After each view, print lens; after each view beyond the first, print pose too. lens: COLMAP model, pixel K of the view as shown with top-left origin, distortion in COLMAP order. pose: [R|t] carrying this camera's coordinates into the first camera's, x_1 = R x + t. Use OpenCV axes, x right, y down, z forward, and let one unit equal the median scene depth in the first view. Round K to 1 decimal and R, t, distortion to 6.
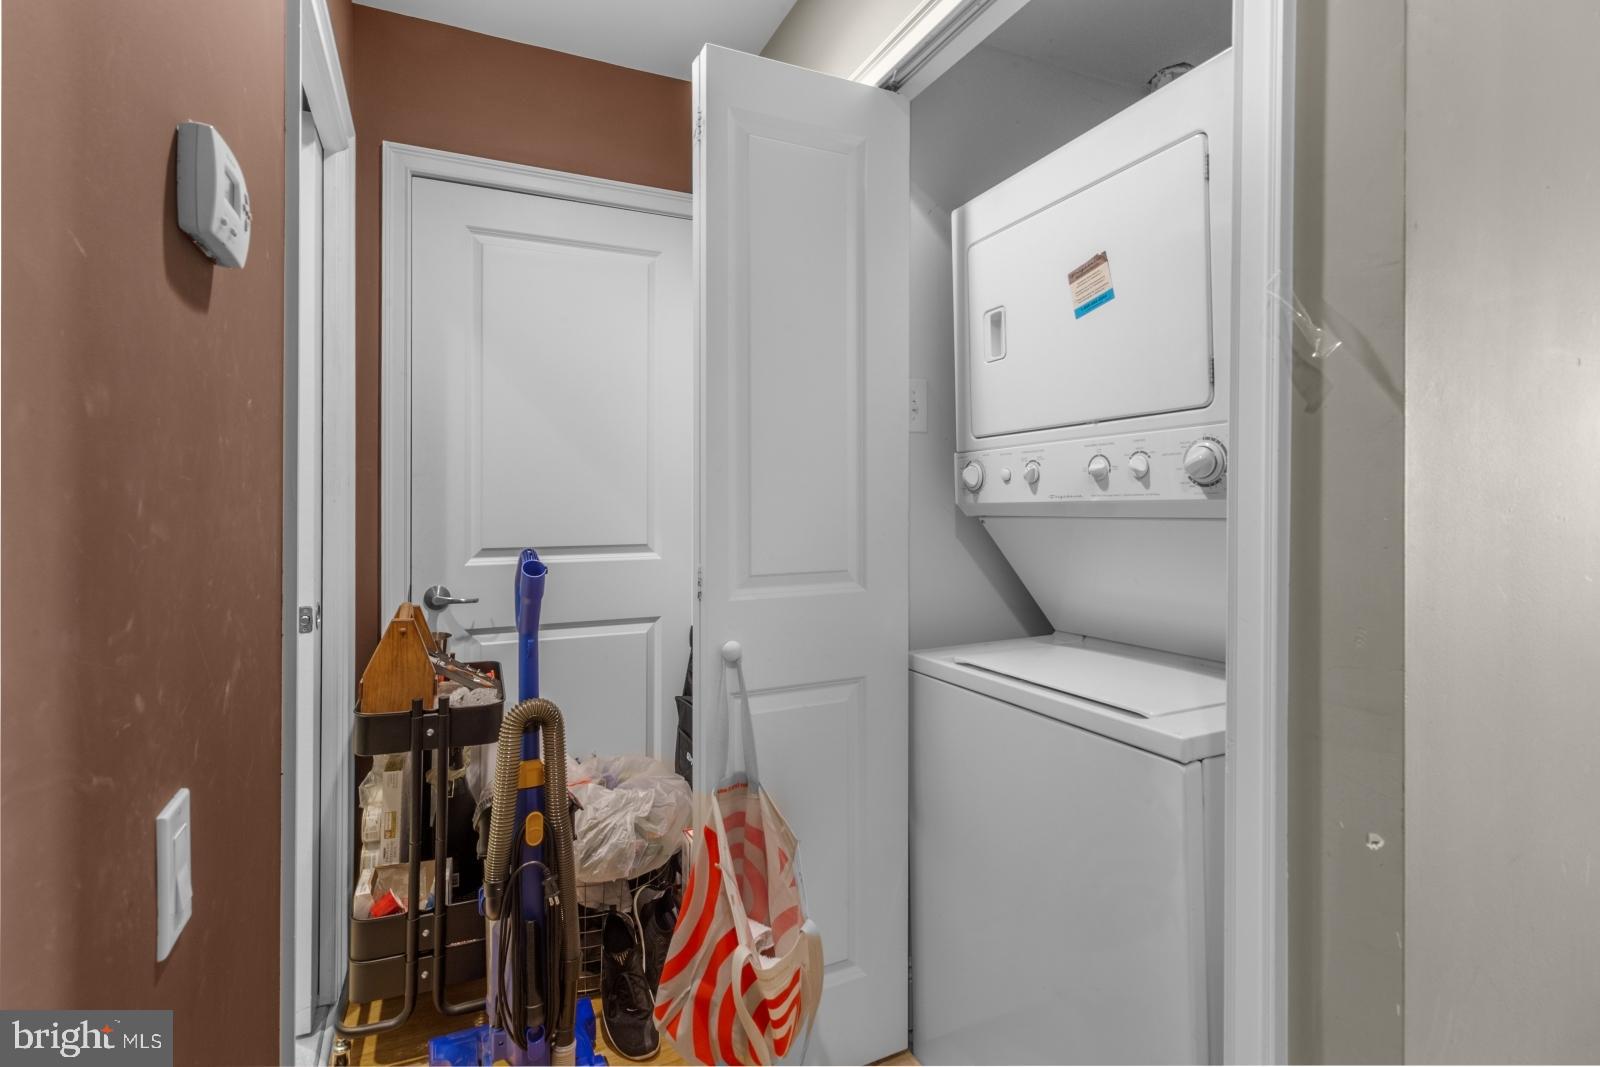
lens RADIAL K [[758.5, 0, 794.1], [0, 758.5, 491.0], [0, 0, 1]] dist [0.003676, 0.000015]
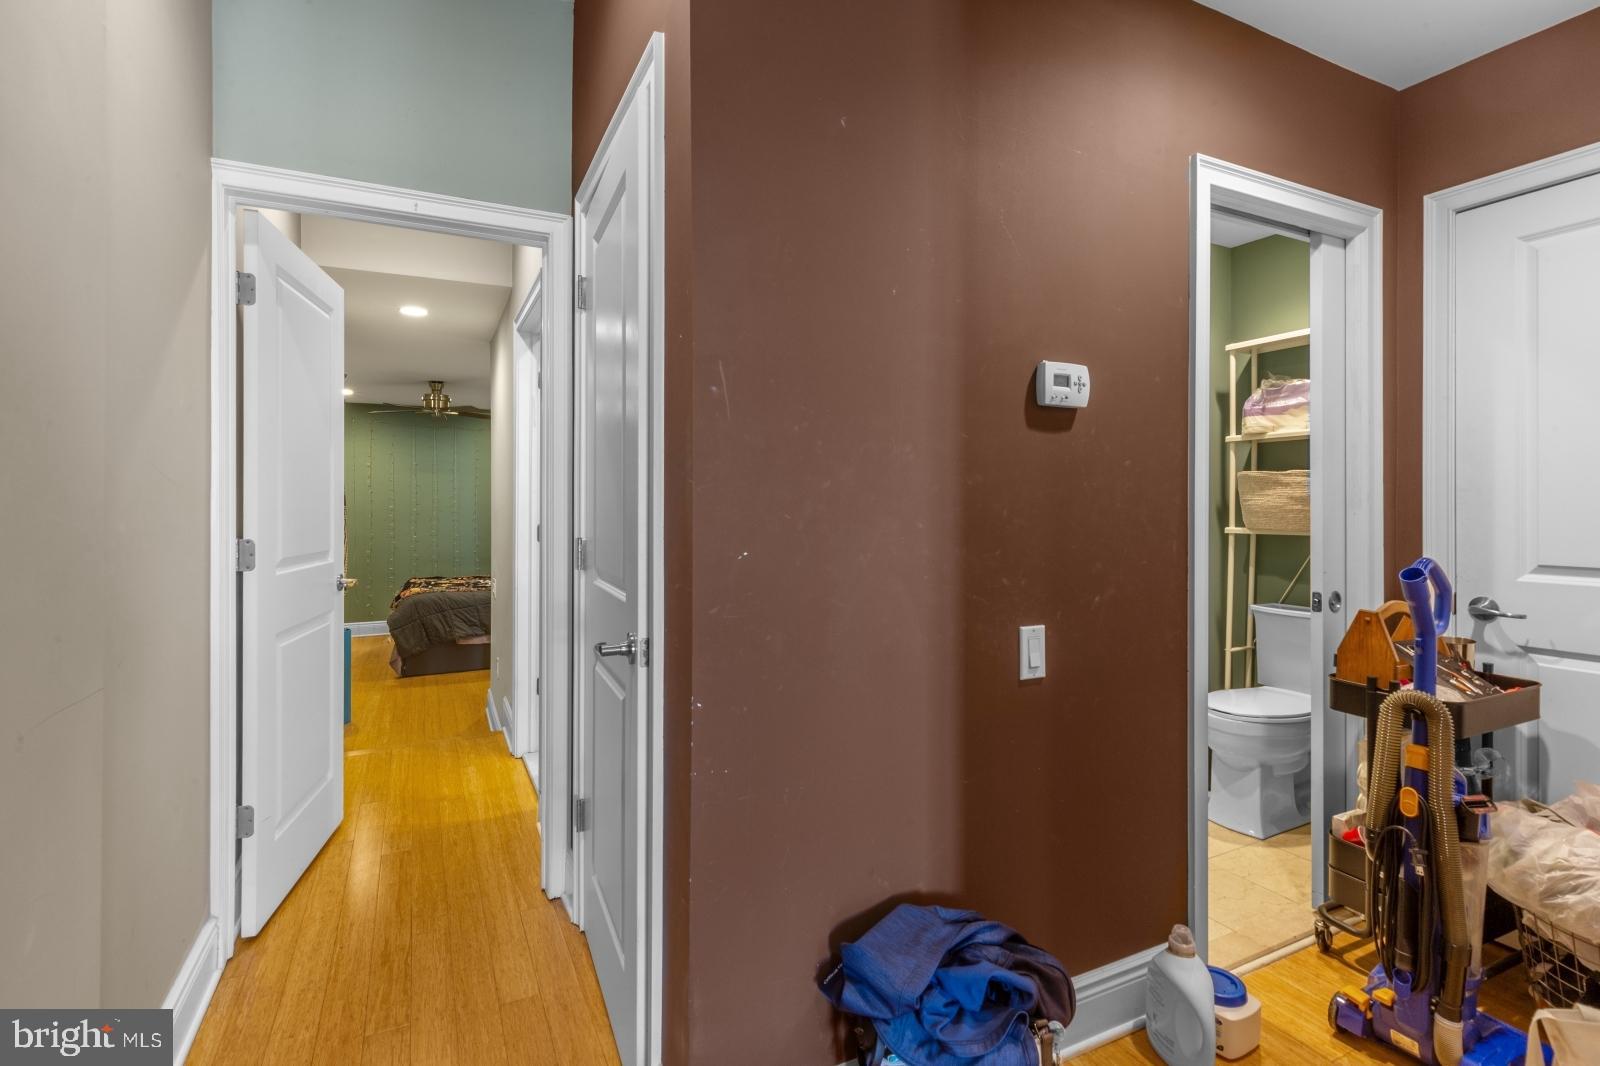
lens RADIAL K [[758.0, 0, 800.6], [0, 758.0, 506.7], [0, 0, 1]] dist [0.003788, 0.000444]
pose [[0.026535, -0.001650, -0.999647, 0.542532], [0.003999, 0.999991, -0.001544, -0.000638], [0.999640, -0.003957, 0.026542, 0.040133]]
